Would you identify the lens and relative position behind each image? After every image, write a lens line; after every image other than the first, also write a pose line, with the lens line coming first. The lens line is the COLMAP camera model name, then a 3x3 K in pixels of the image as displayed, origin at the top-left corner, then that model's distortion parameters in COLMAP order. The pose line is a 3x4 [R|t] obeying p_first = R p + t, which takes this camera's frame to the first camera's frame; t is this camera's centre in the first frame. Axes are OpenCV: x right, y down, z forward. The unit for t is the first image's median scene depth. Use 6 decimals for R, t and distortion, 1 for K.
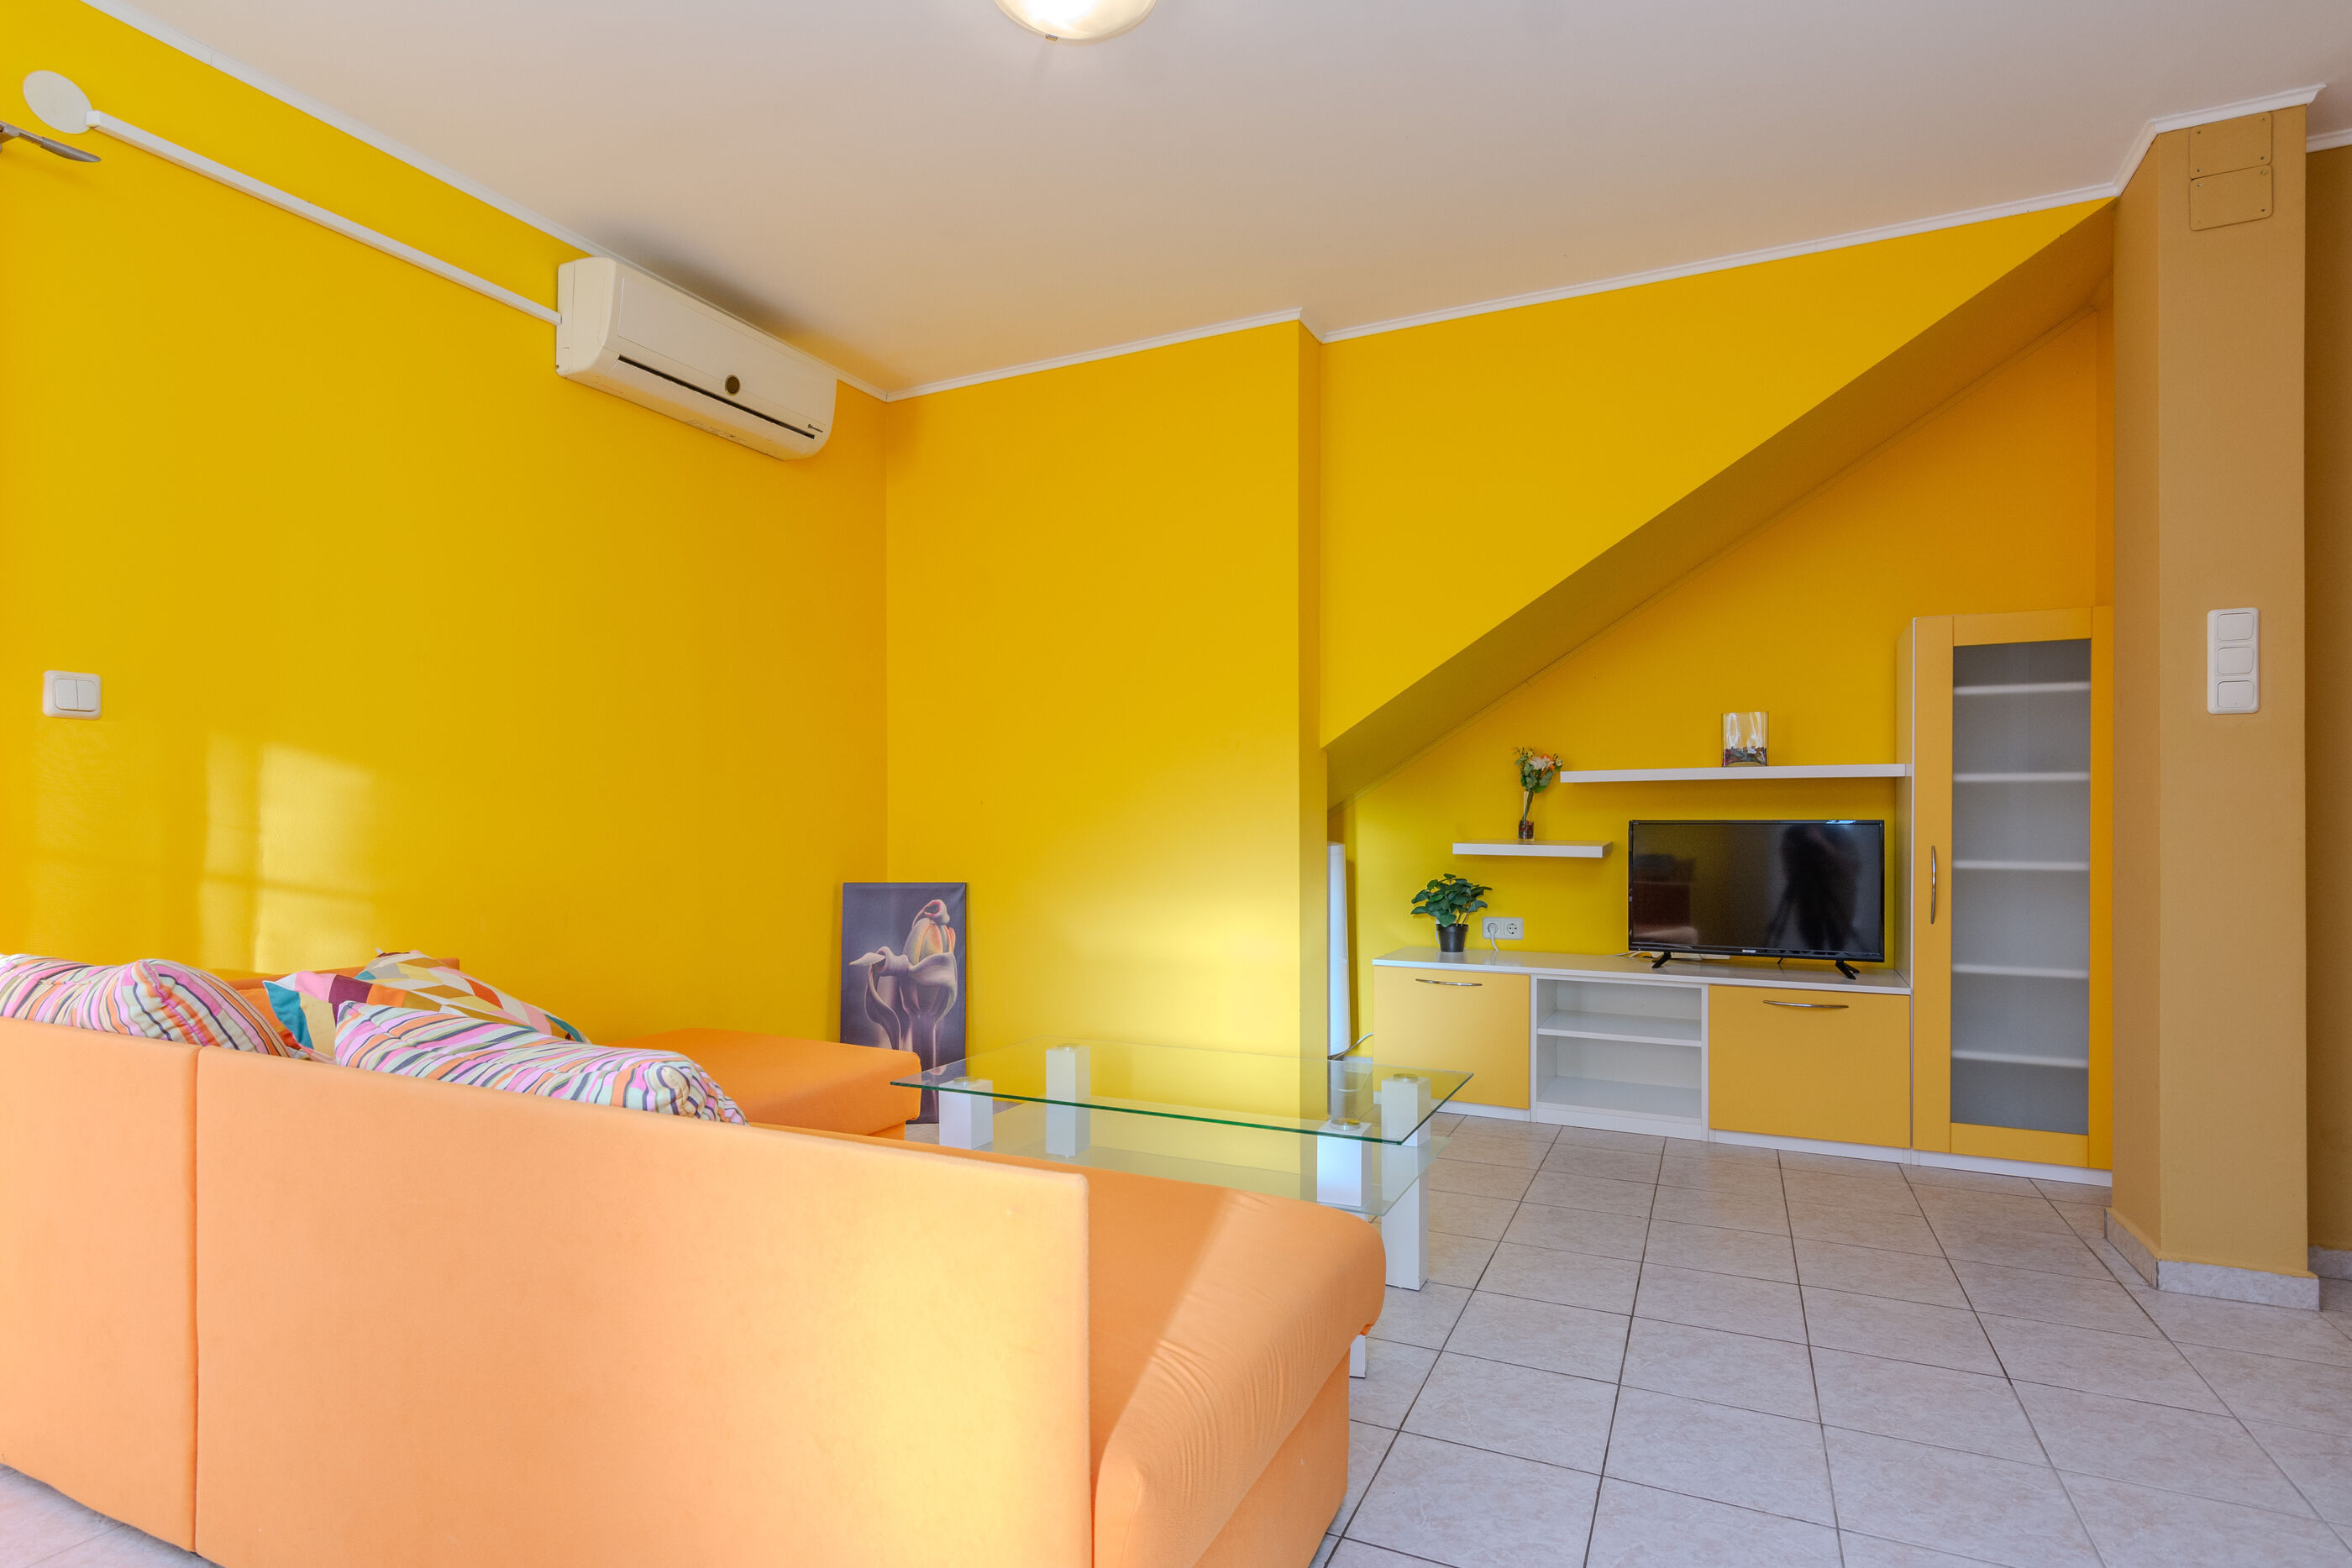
lens RADIAL K [[1148.3, 0, 1169.3], [0, 1148.3, 823.6], [0, 0, 1]] dist [0.000396, -0.000140]
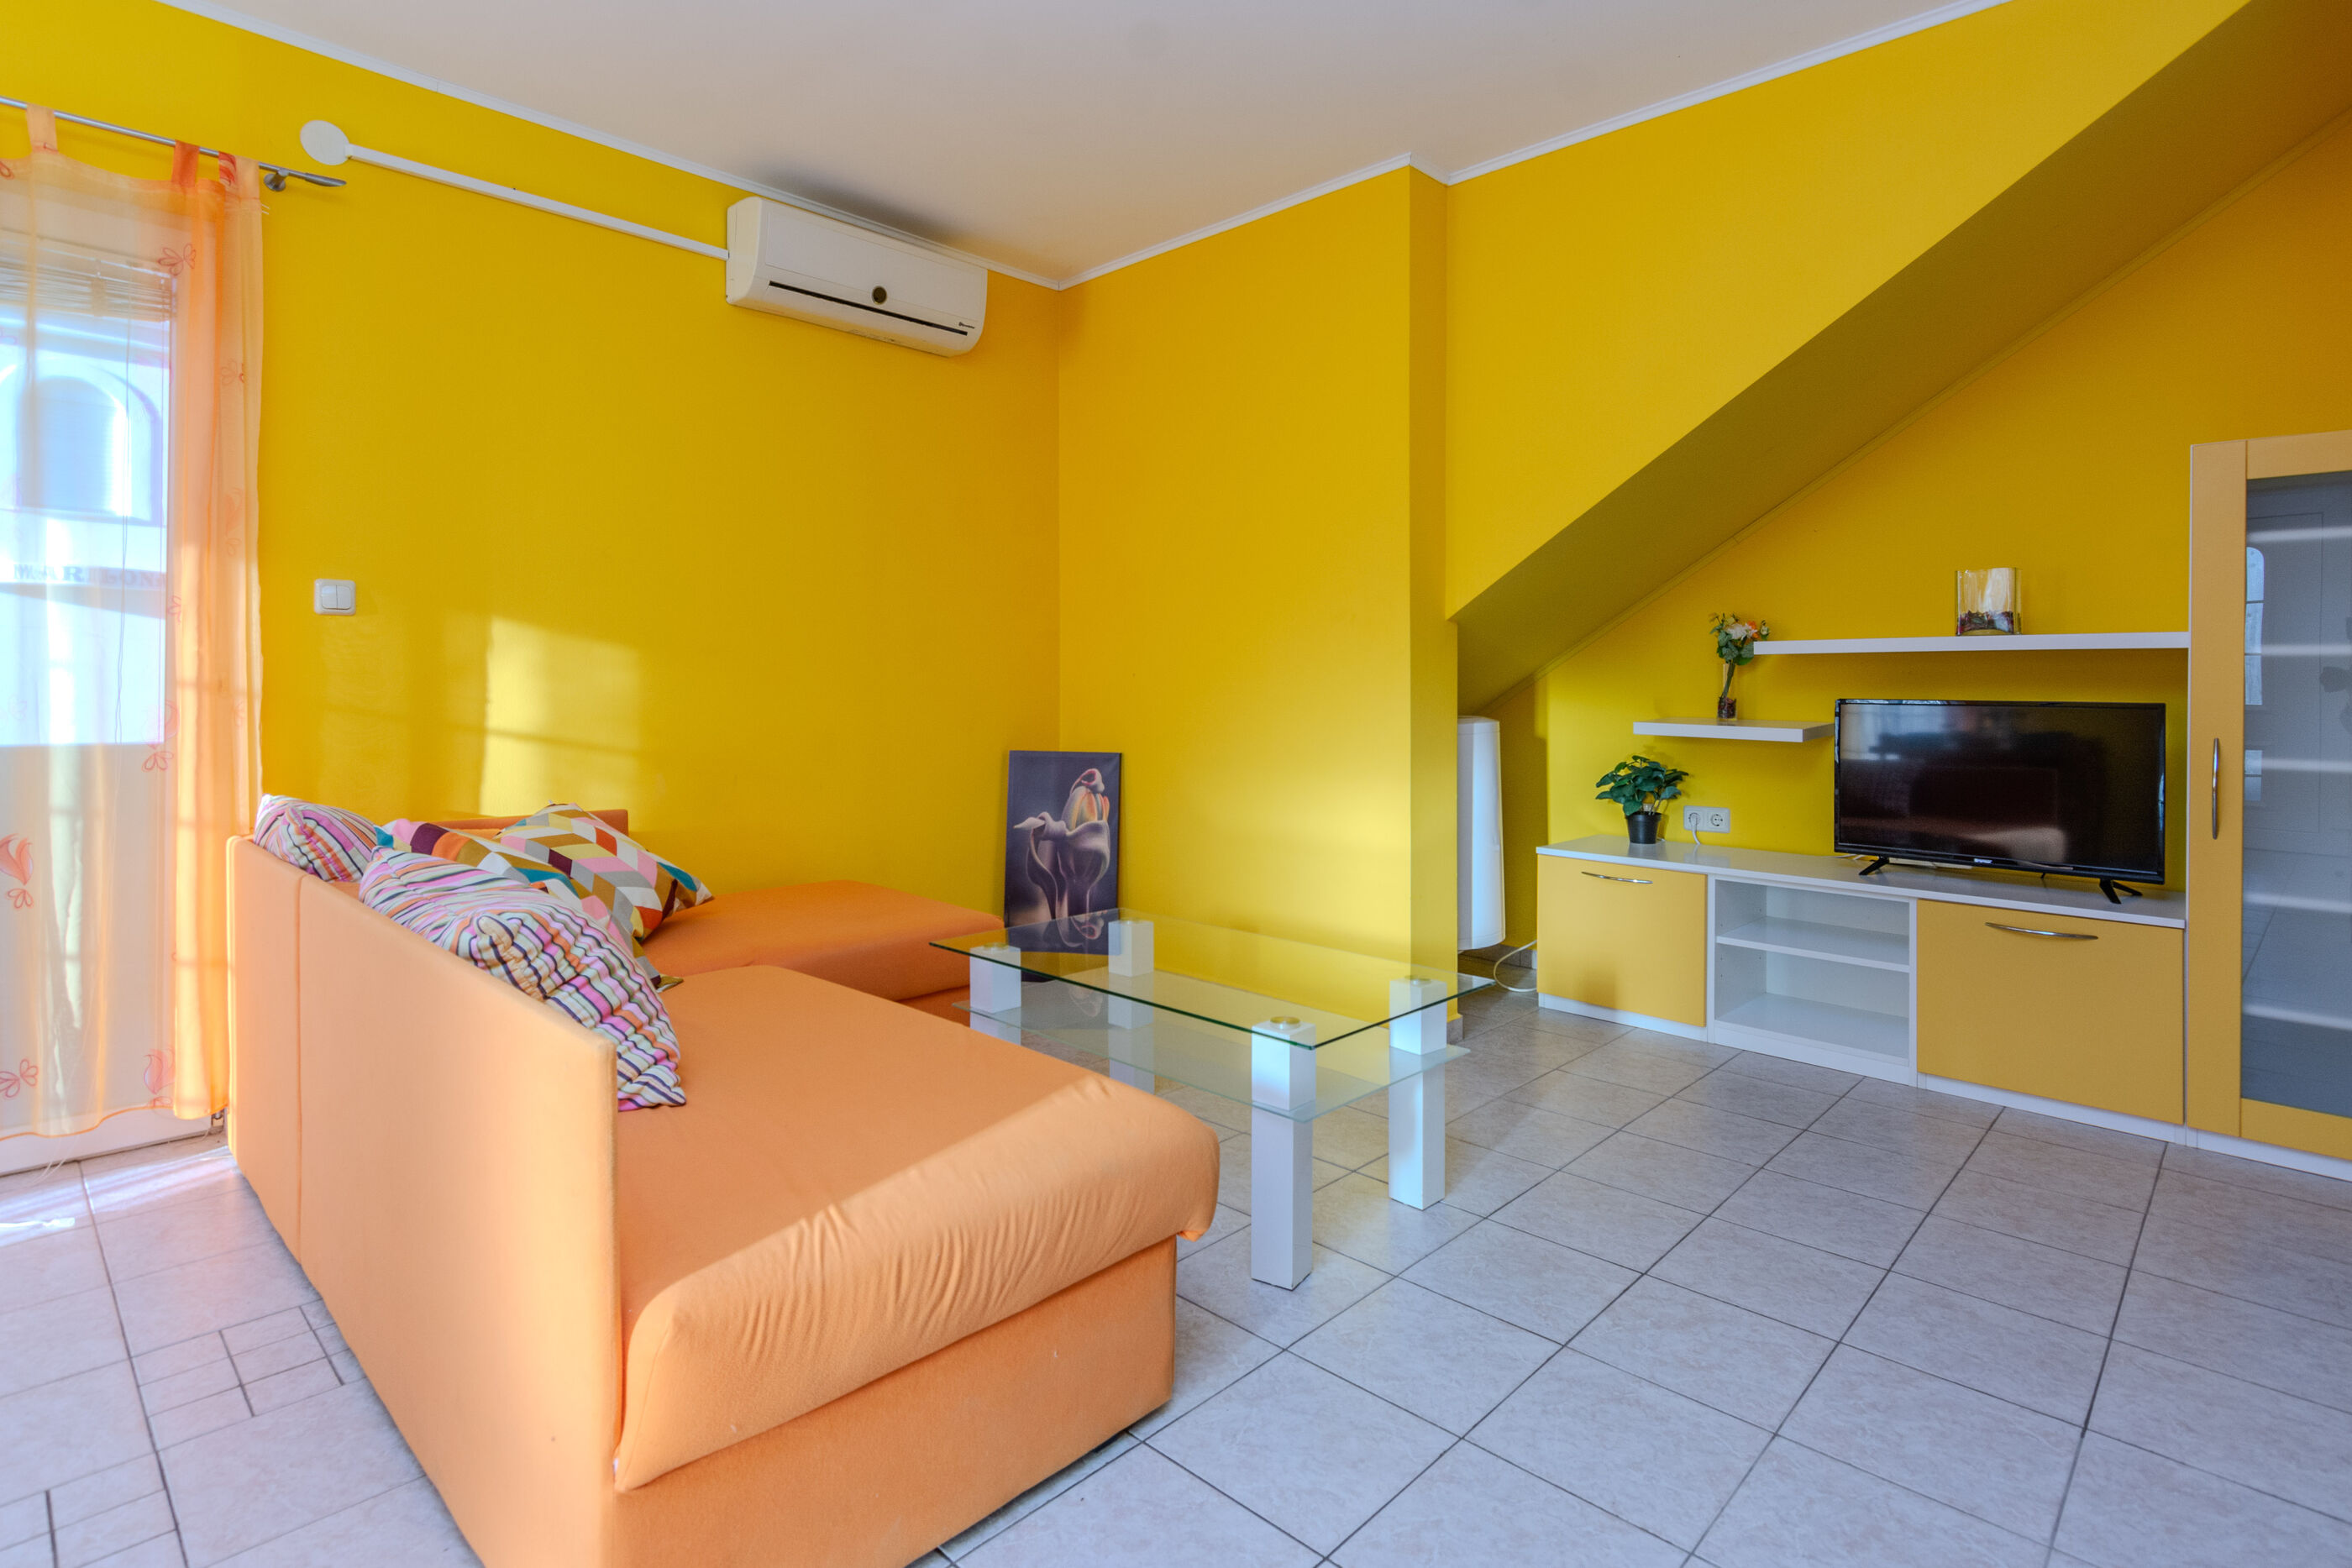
lens RADIAL K [[1169.2, 0, 1173.5], [0, 1169.2, 687.0], [0, 0, 1]] dist [-0.001561, -0.000396]
pose [[0.949058, 0.006573, -0.315034, 0.237245], [-0.005984, 0.999978, 0.002836, -0.012898], [0.315046, -0.000807, 0.949076, 0.030097]]
